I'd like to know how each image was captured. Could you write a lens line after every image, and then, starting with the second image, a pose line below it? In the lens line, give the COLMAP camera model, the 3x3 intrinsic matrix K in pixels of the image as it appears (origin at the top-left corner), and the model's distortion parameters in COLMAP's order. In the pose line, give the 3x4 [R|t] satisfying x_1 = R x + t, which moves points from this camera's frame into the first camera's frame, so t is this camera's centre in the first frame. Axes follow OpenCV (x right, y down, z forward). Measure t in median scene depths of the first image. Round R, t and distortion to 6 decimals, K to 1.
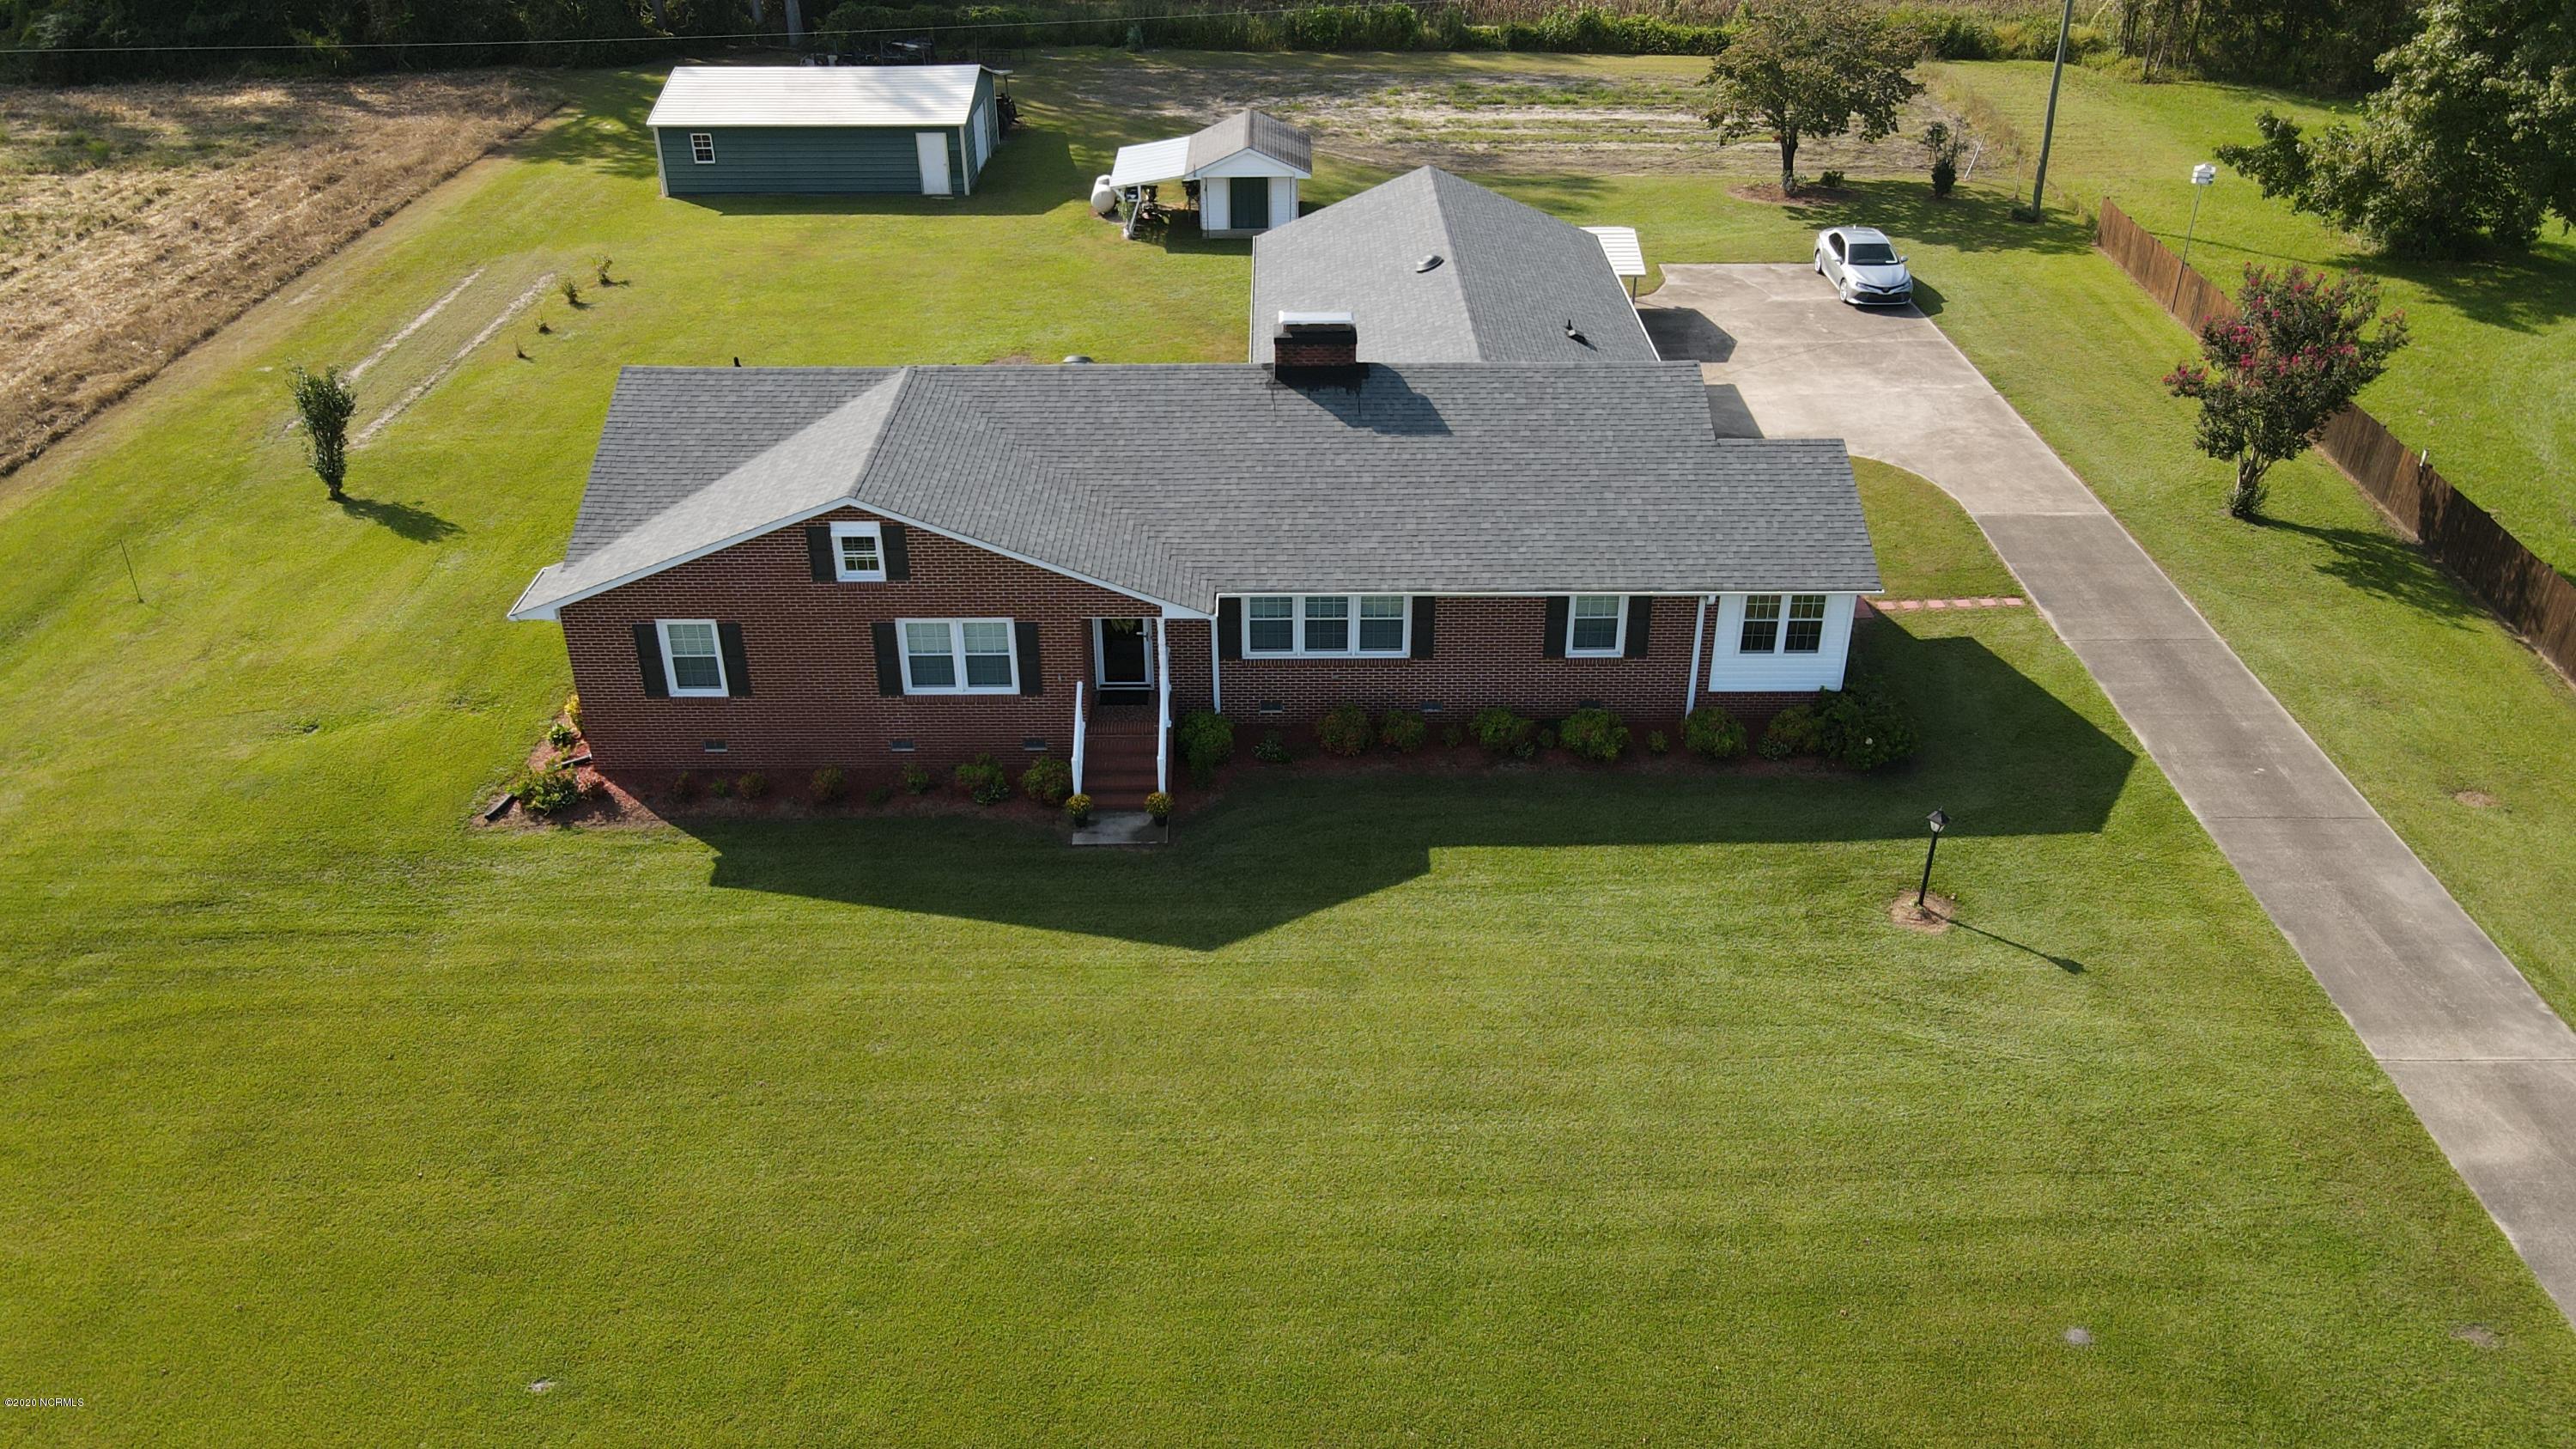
lens RADIAL K [[1893.5, 0, 1281.5], [0, 1893.5, 716.0], [0, 0, 1]] dist [-0.008134, 0.038519]
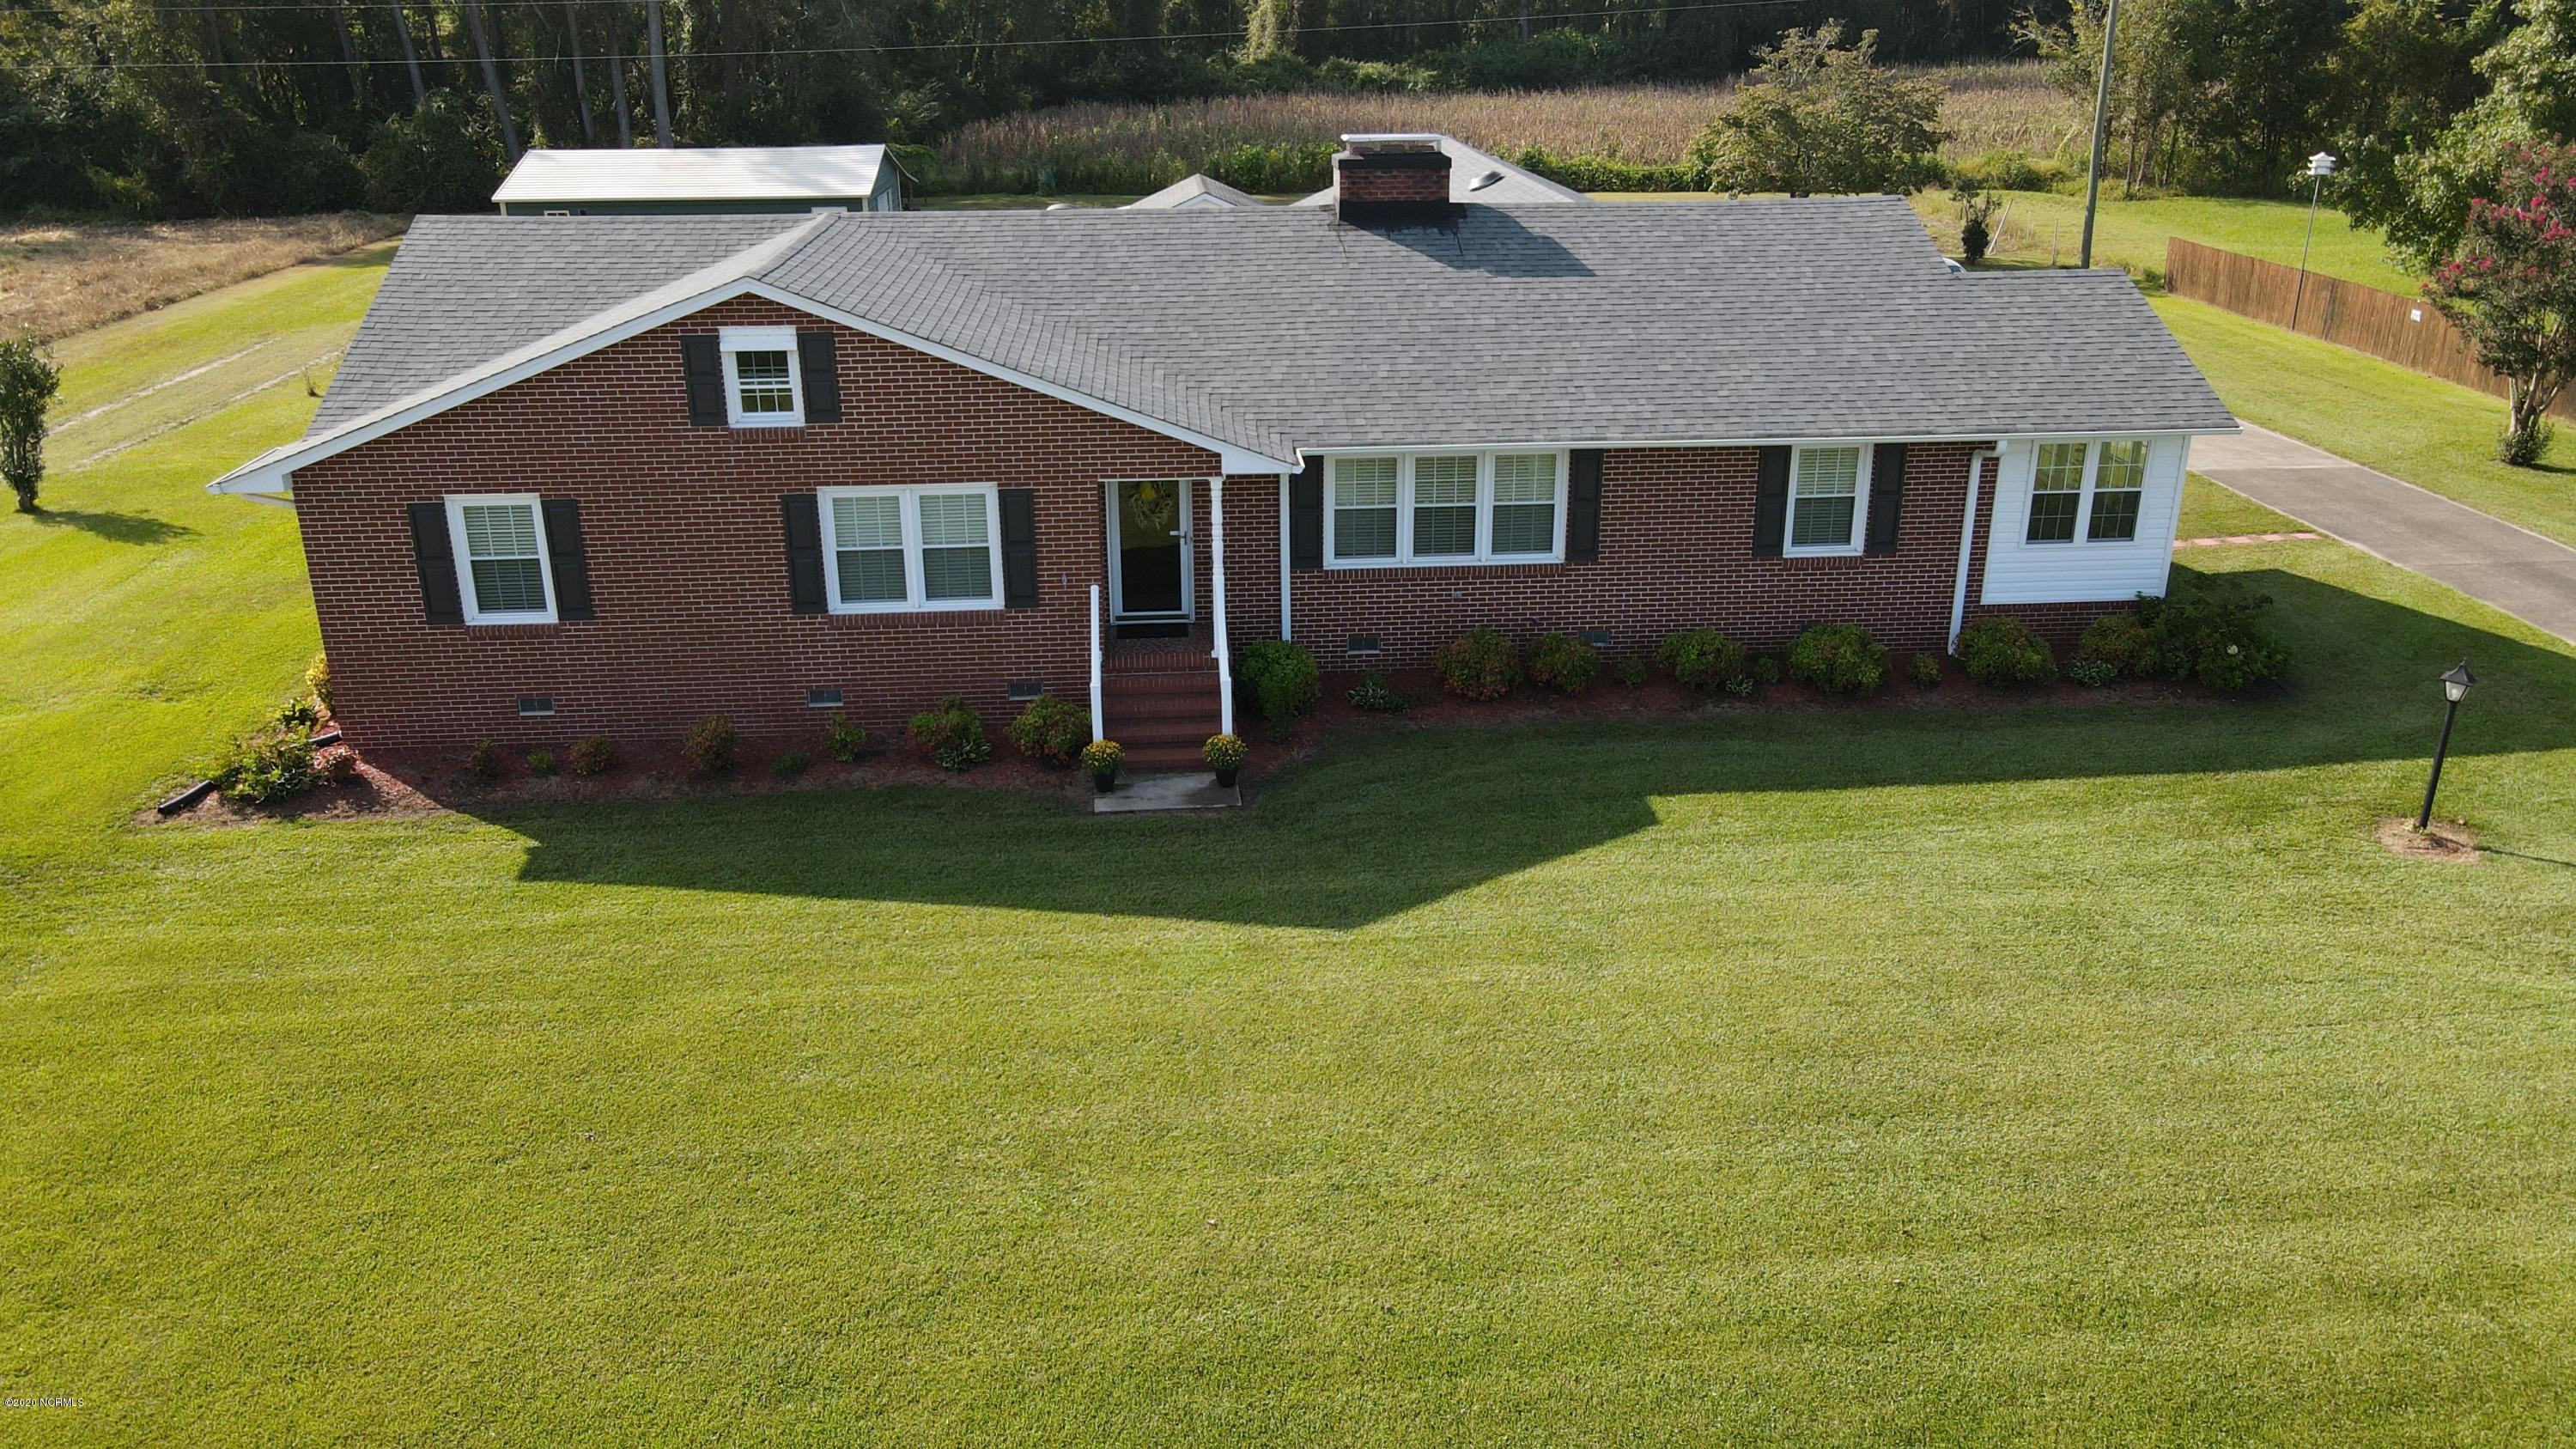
lens RADIAL K [[1900.6, 0, 1284.8], [0, 1900.6, 711.0], [0, 0, 1]] dist [0.005666, 0.011037]
pose [[0.997309, -0.027722, 0.067864, -0.086000], [0.038518, 0.985815, -0.163353, 0.137493], [-0.062373, 0.165528, 0.984231, 0.339077]]
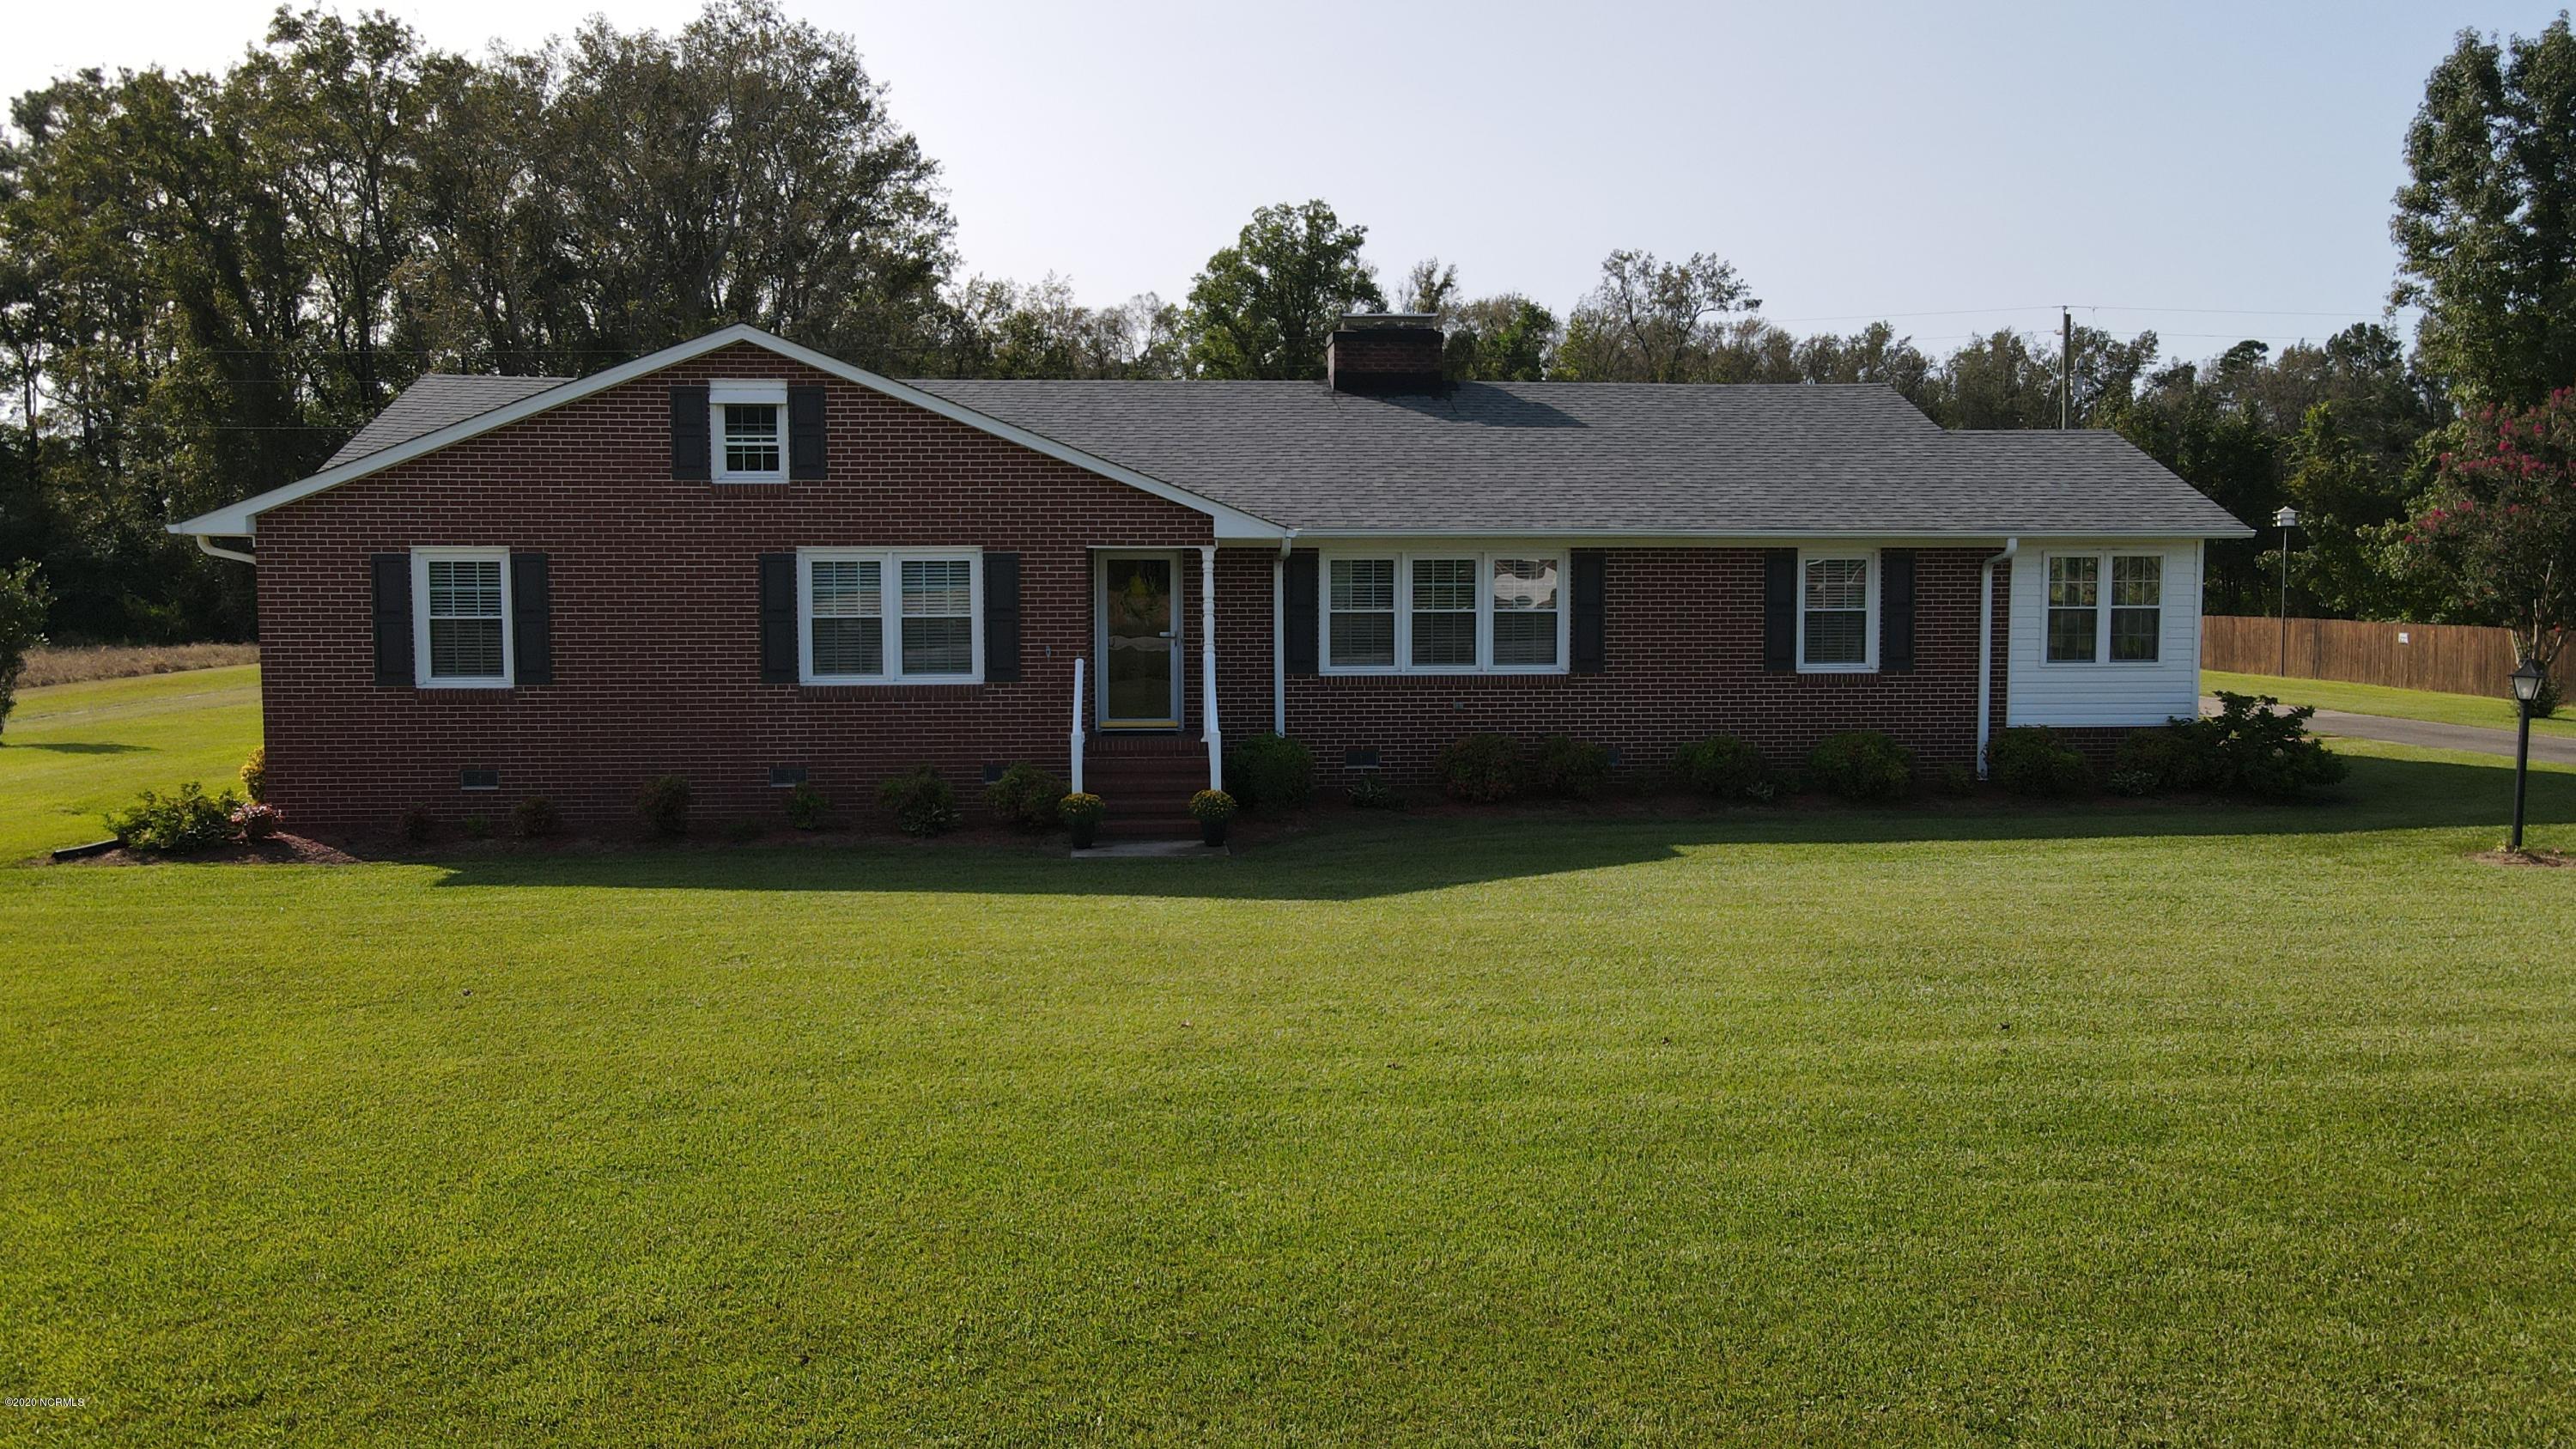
lens RADIAL K [[1900.6, 0, 1284.8], [0, 1900.6, 711.0], [0, 0, 1]] dist [0.005666, 0.011037]
pose [[0.997283, -0.003539, 0.073575, -0.084356], [0.035518, 0.898160, -0.438232, 0.280874], [-0.064531, 0.439654, 0.895846, 0.424385]]
